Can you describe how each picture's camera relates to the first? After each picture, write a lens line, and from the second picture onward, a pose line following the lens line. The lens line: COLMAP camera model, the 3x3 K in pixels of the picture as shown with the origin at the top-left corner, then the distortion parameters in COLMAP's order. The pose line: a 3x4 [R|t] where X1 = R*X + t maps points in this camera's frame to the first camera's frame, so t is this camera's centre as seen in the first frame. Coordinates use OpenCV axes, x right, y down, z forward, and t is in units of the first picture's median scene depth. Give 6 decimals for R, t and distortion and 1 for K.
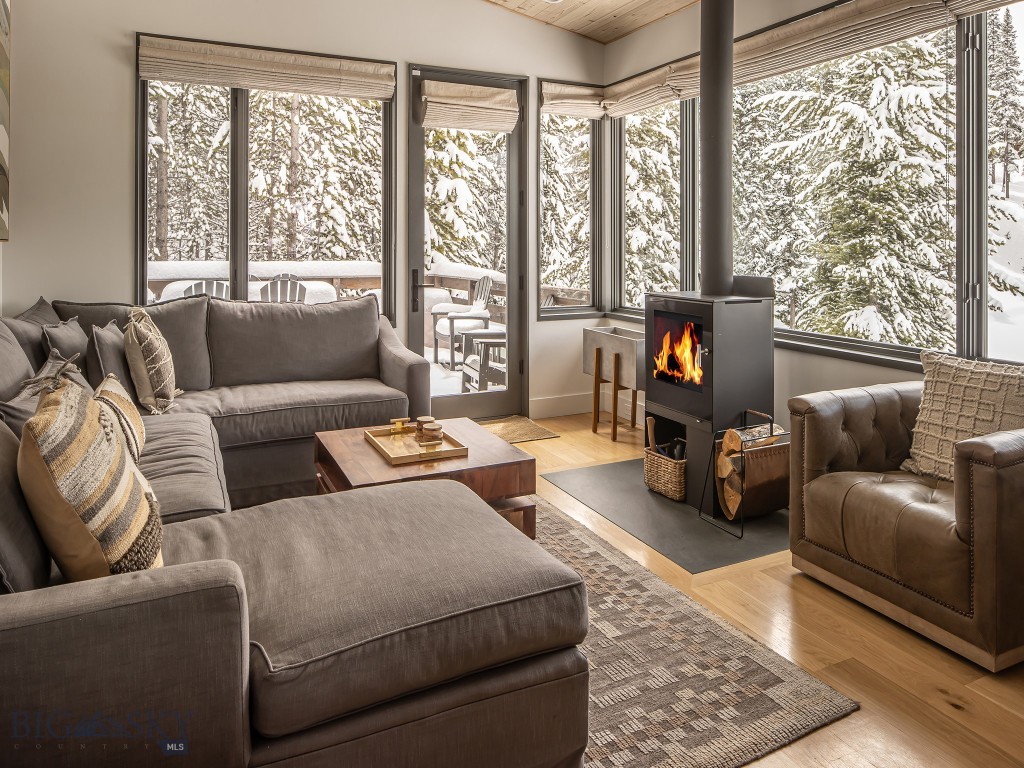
lens RADIAL K [[699.6, 0, 512.8], [0, 699.6, 242.8], [0, 0, 1]] dist [-0.000283, 0.000034]
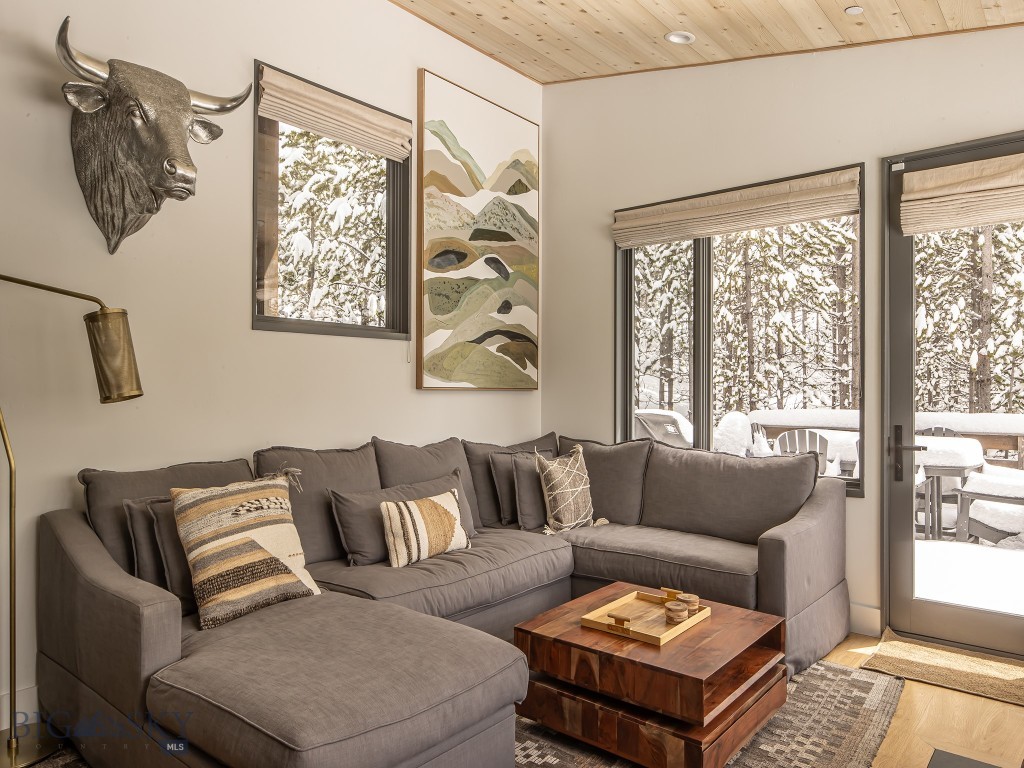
lens RADIAL K [[692.2, 0, 512.0], [0, 692.2, 384.0], [0, 0, 1]] dist [-0.001082, -0.000228]
pose [[0.416283, -0.011698, -0.909160, 0.406367], [0.001947, 0.999926, -0.011975, 0.002163], [0.909233, 0.003215, 0.416275, 0.333755]]
